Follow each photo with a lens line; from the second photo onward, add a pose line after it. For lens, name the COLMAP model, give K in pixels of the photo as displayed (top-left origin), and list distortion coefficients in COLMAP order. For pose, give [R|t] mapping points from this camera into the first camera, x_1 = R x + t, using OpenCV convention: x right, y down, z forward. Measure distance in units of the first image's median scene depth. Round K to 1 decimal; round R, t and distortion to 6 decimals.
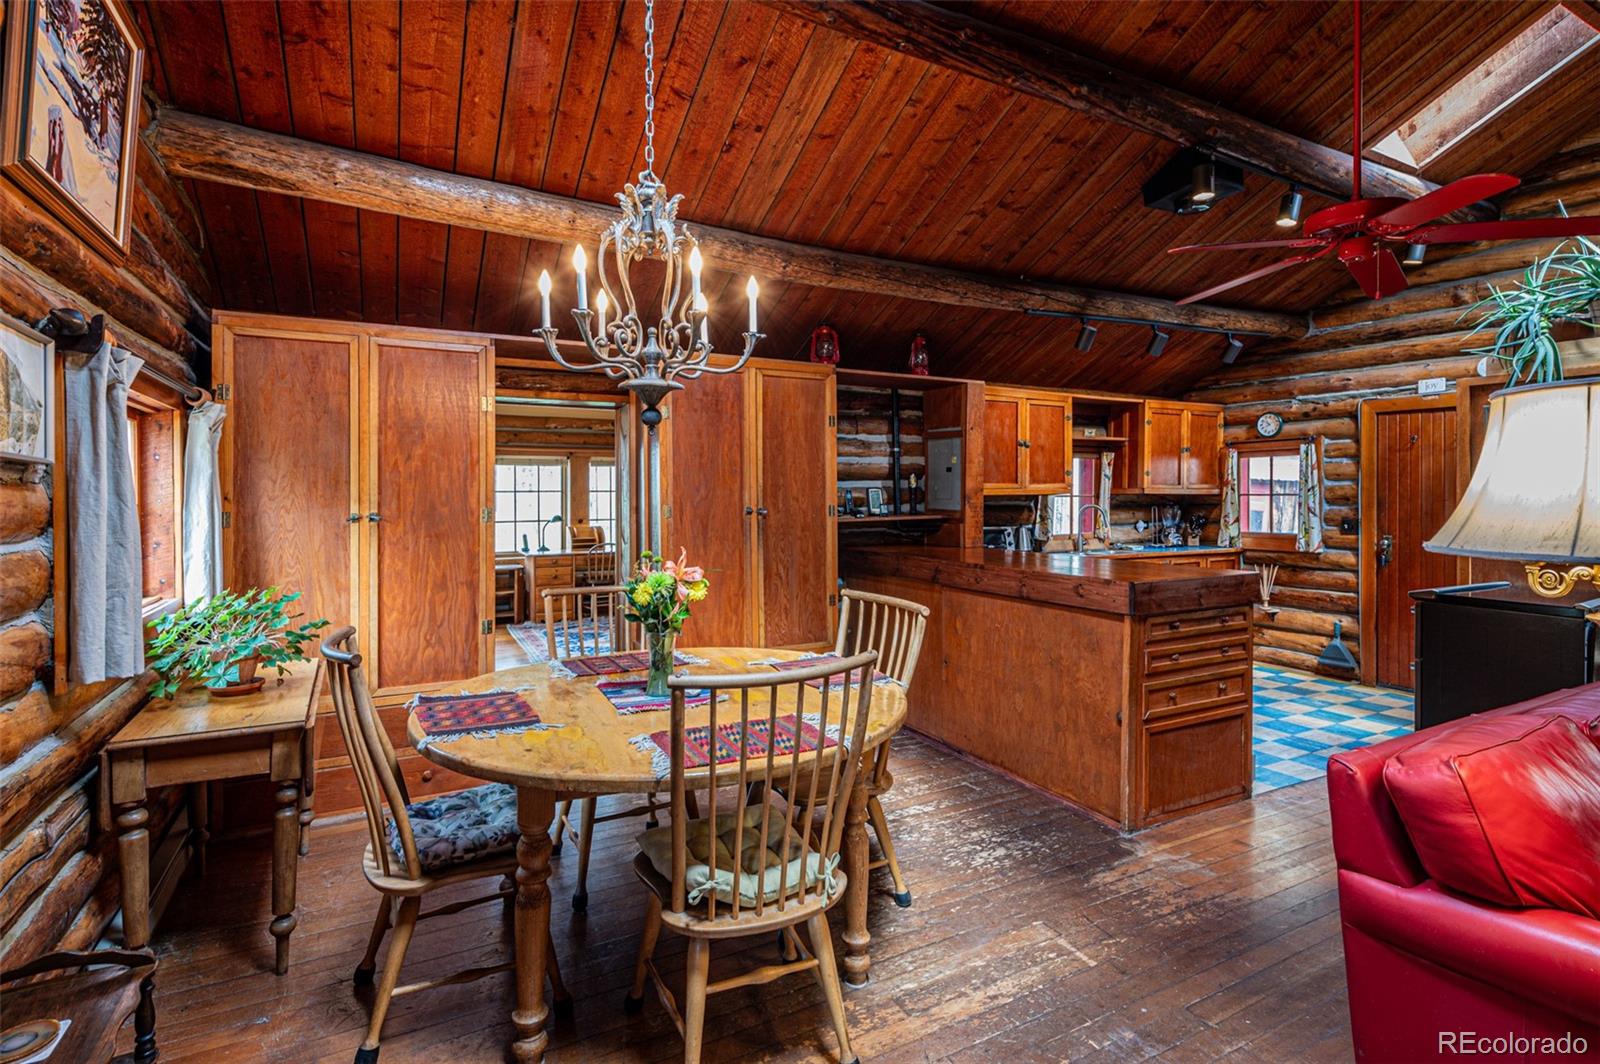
lens RADIAL K [[799.5, 0, 804.6], [0, 799.5, 501.3], [0, 0, 1]] dist [0.010795, -0.000909]
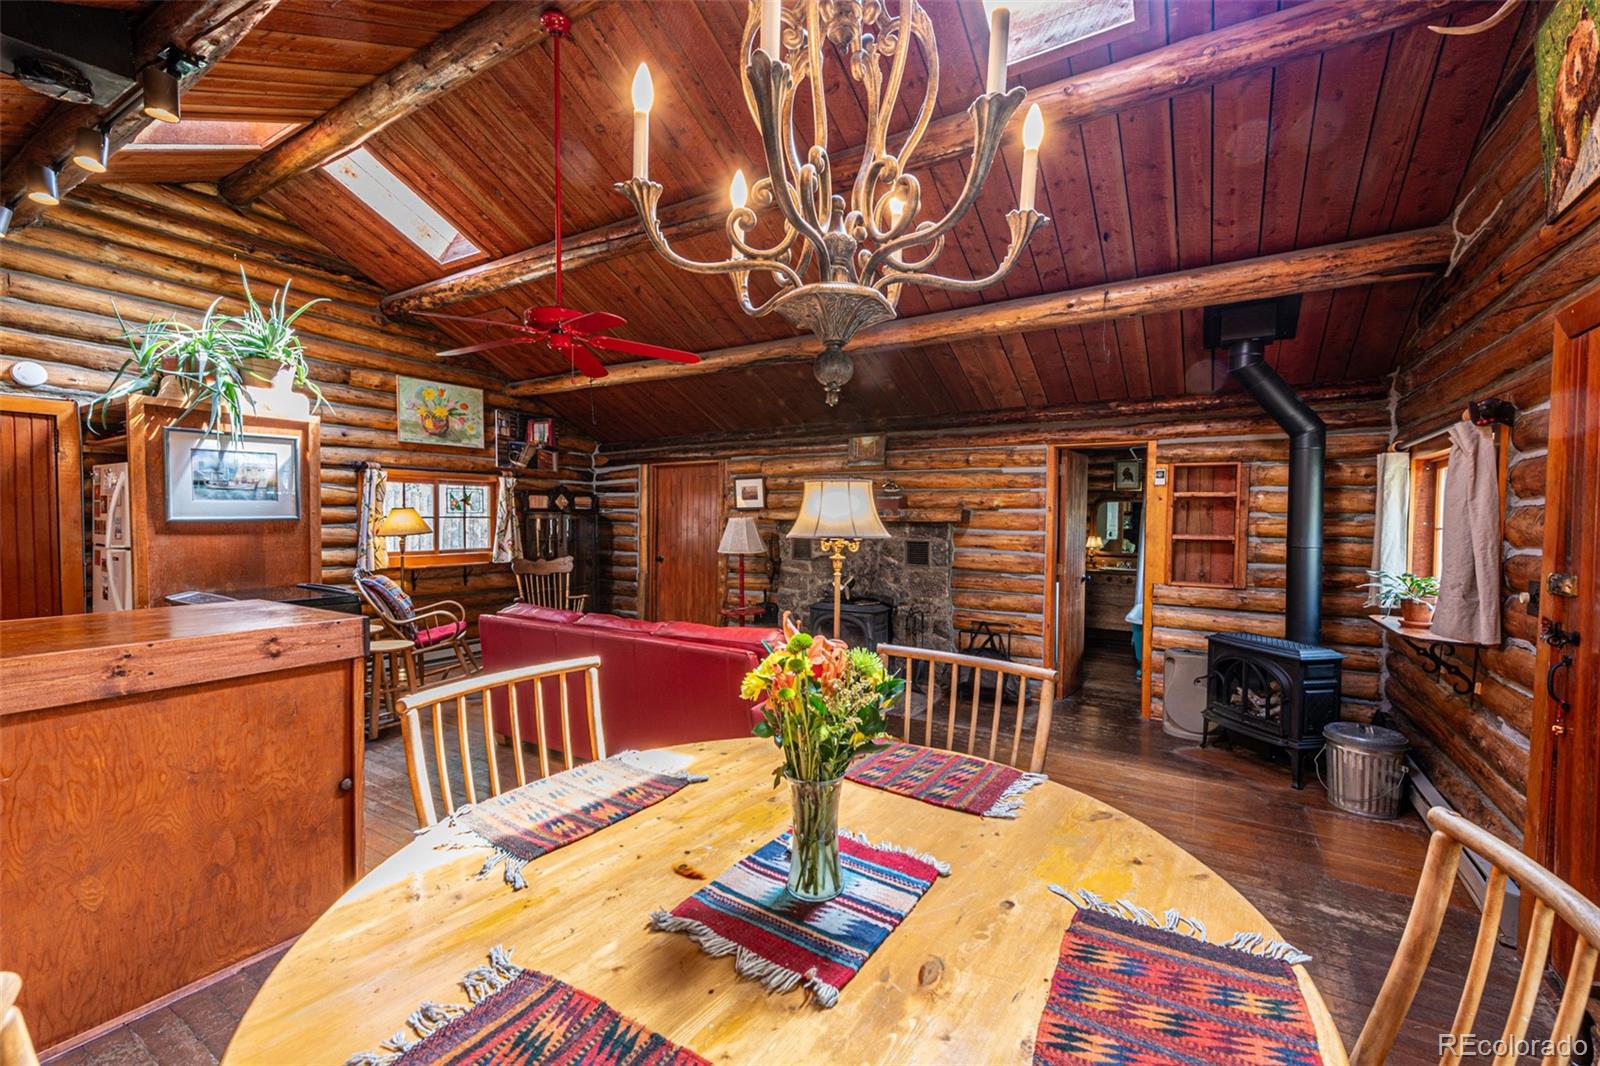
lens RADIAL K [[650.4, 0, 809.0], [0, 650.4, 538.9], [0, 0, 1]] dist [0.017688, -0.005134]
pose [[-0.500357, -0.034693, 0.865124, -0.421024], [0.000552, 0.999184, 0.040388, -0.009293], [-0.865819, 0.020686, -0.499929, 0.928224]]
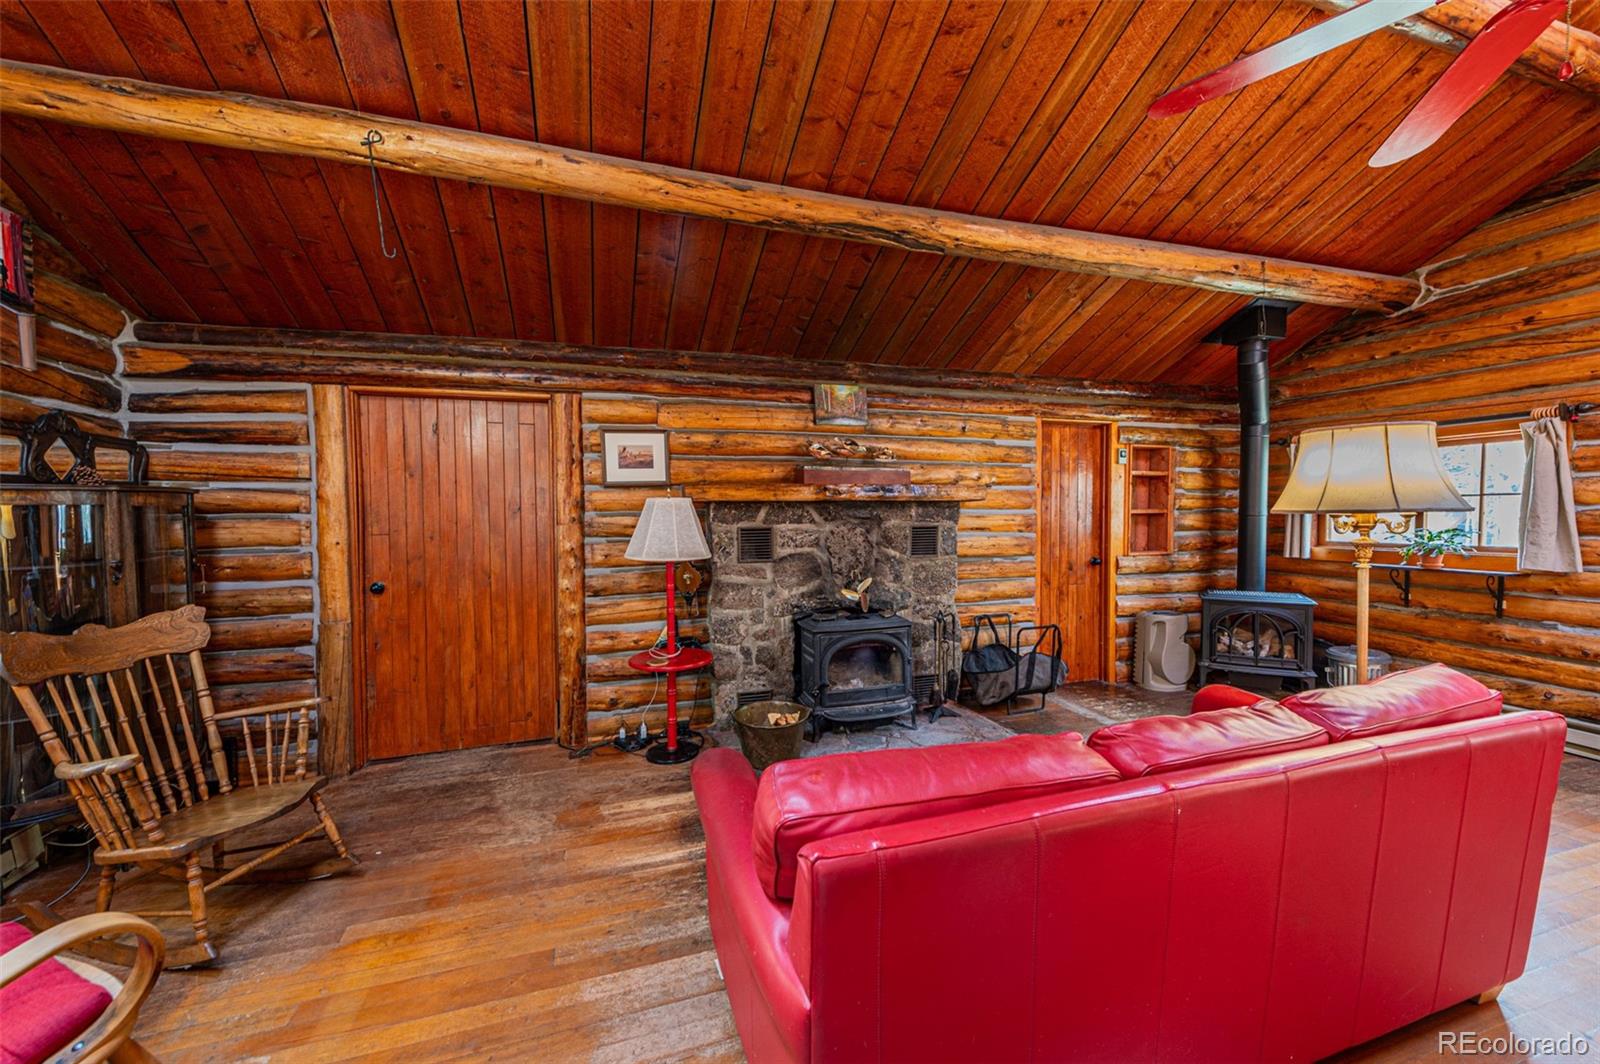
lens RADIAL K [[624.7, 0, 843.2], [0, 624.7, 530.1], [0, 0, 1]] dist [0.012729, -0.000221]
pose [[-0.983250, -0.000715, 0.182260, 0.782029], [0.008275, 0.998786, 0.048562, 0.009726], [-0.182074, 0.049257, -0.982050, 1.117591]]
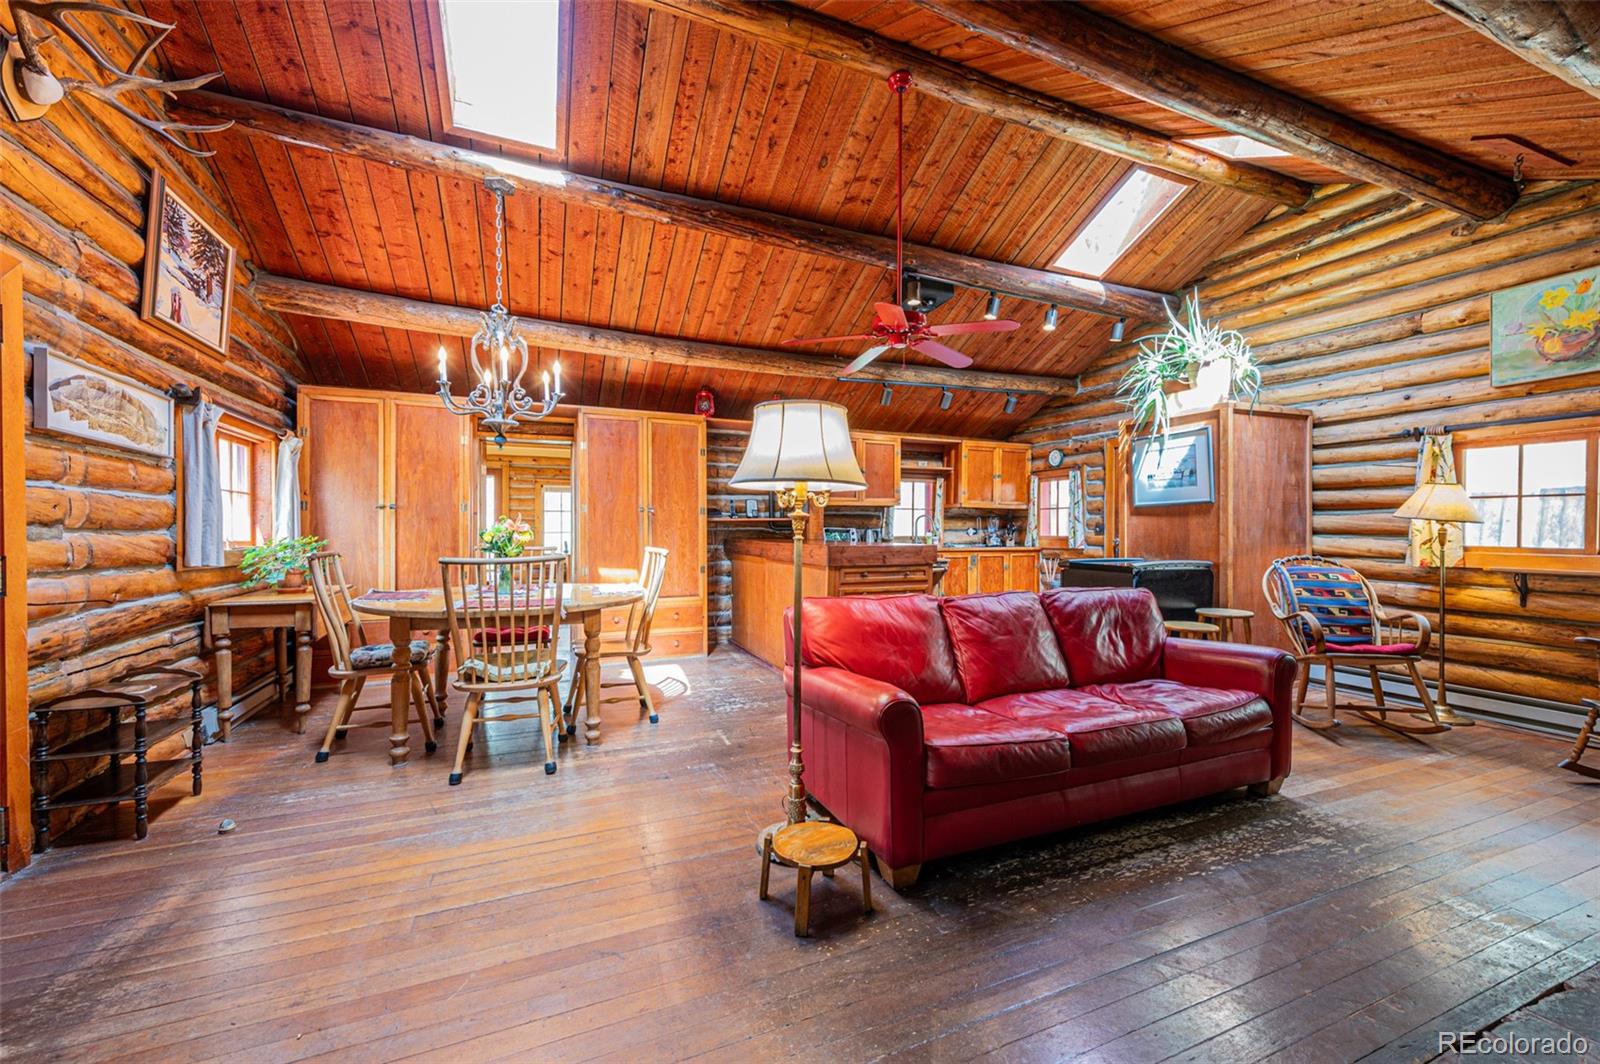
lens RADIAL K [[650.4, 0, 809.0], [0, 650.4, 537.9], [0, 0, 1]] dist [0.017688, -0.005134]
pose [[0.996129, 0.005846, -0.087708, 0.479130], [-0.005695, 0.999982, 0.001975, 0.082022], [0.087718, -0.001468, 0.996144, -0.309418]]
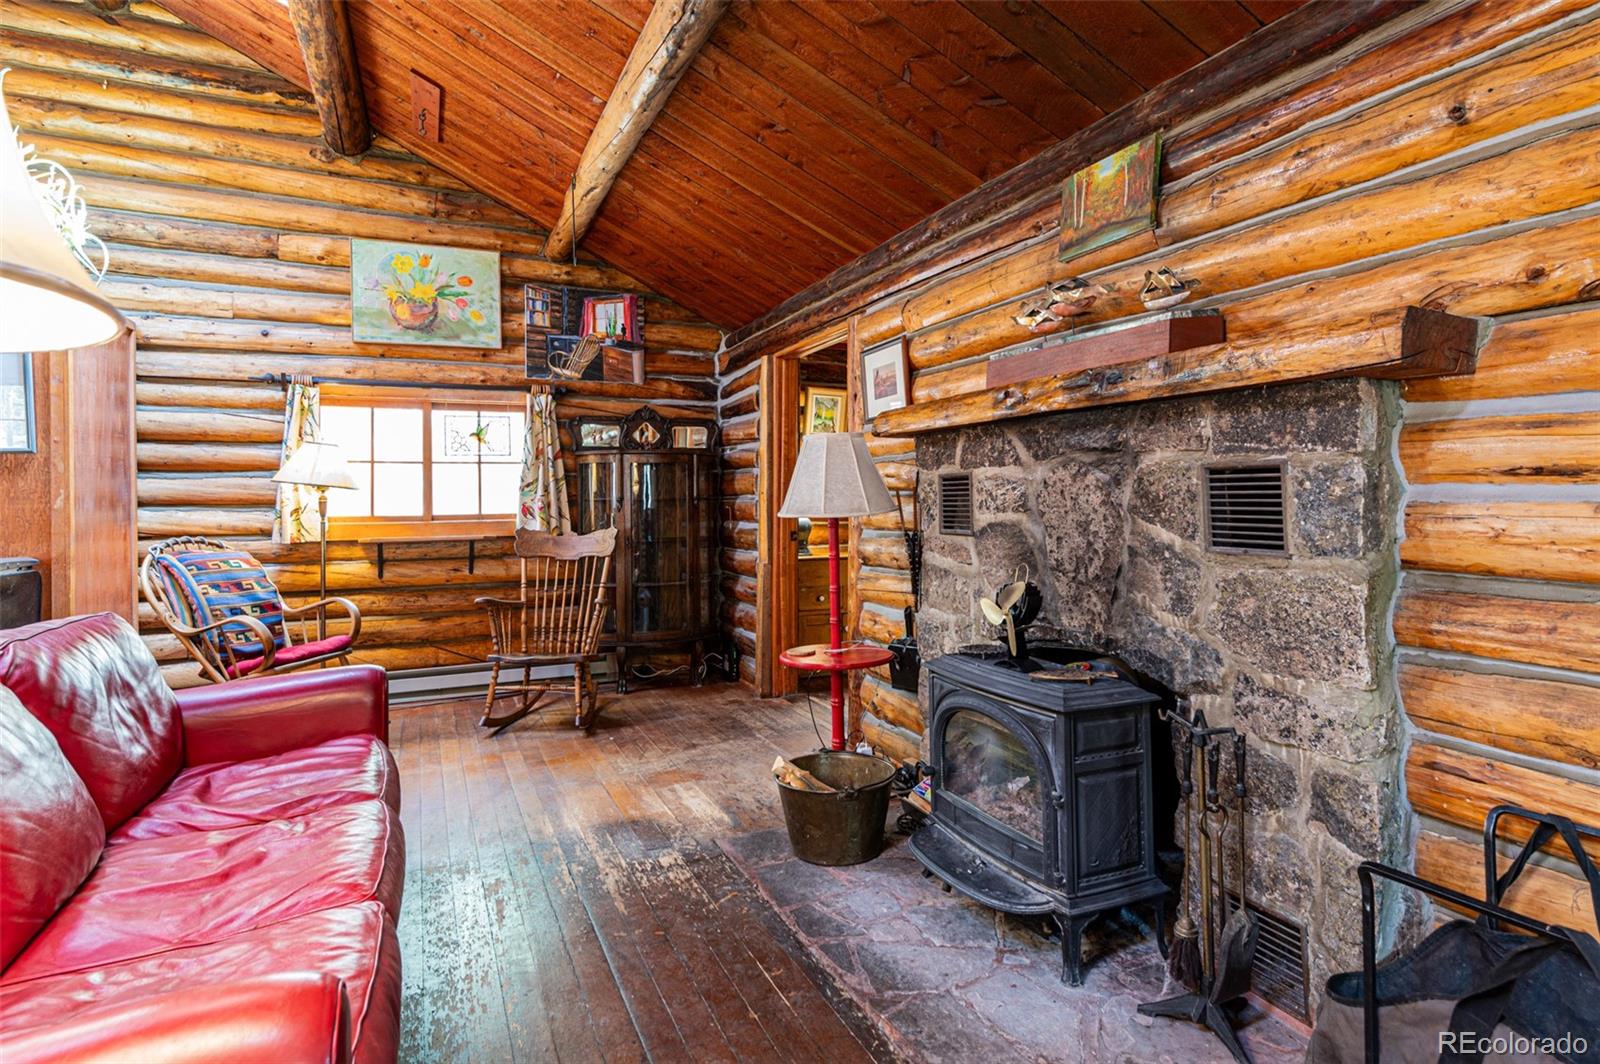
lens RADIAL K [[838.7, 0, 827.4], [0, 838.7, 502.8], [0, 0, 1]] dist [0.028821, -0.020862]
pose [[0.064706, -0.007781, 0.997874, 0.258898], [0.021539, 0.999748, 0.006399, 0.078788], [-0.997672, 0.021079, 0.064857, 0.126239]]
